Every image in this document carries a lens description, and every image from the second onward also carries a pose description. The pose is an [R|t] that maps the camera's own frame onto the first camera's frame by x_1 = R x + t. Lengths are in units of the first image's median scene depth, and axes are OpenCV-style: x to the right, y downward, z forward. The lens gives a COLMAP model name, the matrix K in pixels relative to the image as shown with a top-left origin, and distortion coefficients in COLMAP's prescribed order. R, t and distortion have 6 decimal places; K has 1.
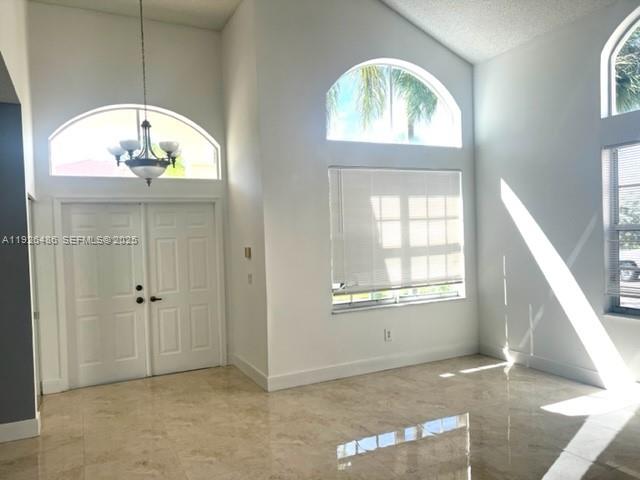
lens RADIAL K [[491.4, 0, 319.4], [0, 491.4, 242.1], [0, 0, 1]] dist [0.070739, -0.073696]
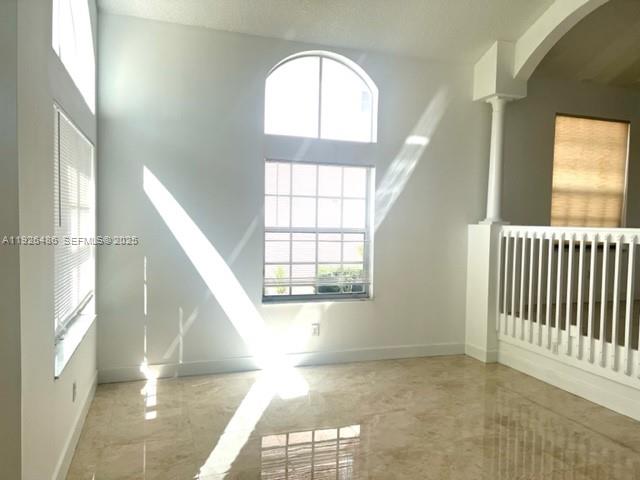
lens RADIAL K [[491.4, 0, 321.6], [0, 491.4, 243.9], [0, 0, 1]] dist [0.070739, -0.073696]
pose [[0.129982, -0.013744, 0.991421, -0.489655], [-0.002209, 0.999897, 0.014151, -0.008679], [-0.991514, -0.004029, 0.129939, 0.668998]]
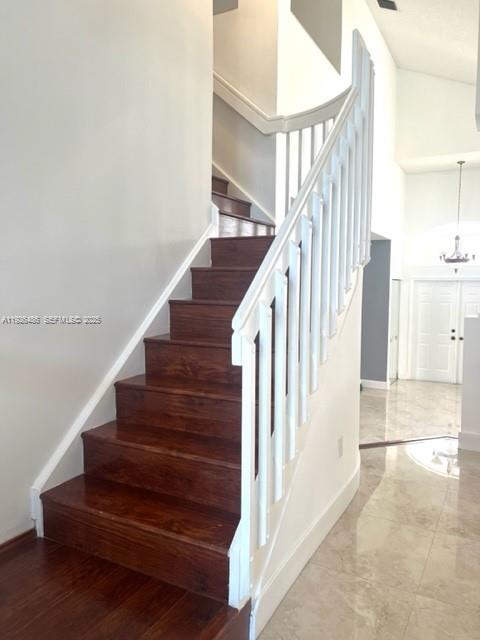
lens RADIAL K [[491.4, 0, 239.2], [0, 491.4, 321.5], [0, 0, 1]] dist [0.070739, -0.073696]
pose [[0.580648, 0.103965, -0.807490, 0.466193], [-0.037619, 0.994180, 0.100950, -0.067107], [0.813285, -0.028239, 0.581179, -0.466237]]
